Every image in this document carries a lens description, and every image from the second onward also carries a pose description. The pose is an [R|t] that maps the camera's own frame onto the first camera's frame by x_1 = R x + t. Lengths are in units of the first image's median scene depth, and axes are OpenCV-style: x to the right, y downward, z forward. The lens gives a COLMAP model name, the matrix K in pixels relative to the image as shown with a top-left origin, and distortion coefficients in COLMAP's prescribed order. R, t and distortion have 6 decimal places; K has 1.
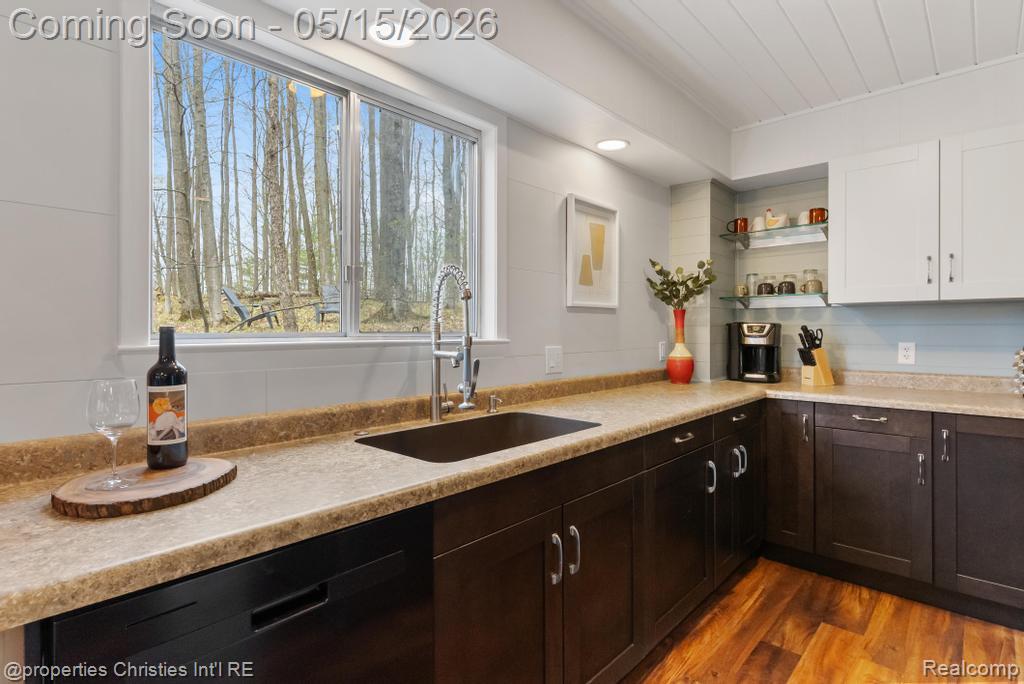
lens RADIAL K [[527.6, 0, 512.1], [0, 527.6, 333.8], [0, 0, 1]] dist [0.002511, -0.000666]
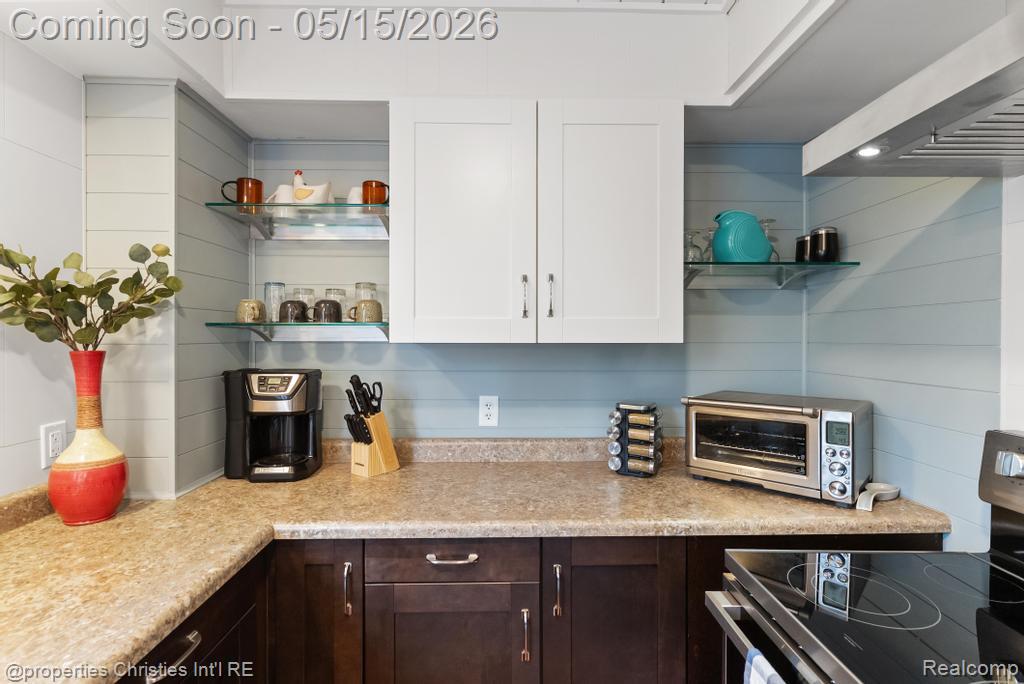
lens RADIAL K [[488.8, 0, 512.0], [0, 488.8, 342.0], [0, 0, 1]] dist [0.000725, 0.000250]
pose [[0.724326, -0.004747, 0.689441, 0.298870], [0.000255, 0.999978, 0.006617, -0.057033], [-0.689458, -0.004617, 0.724311, 0.474351]]
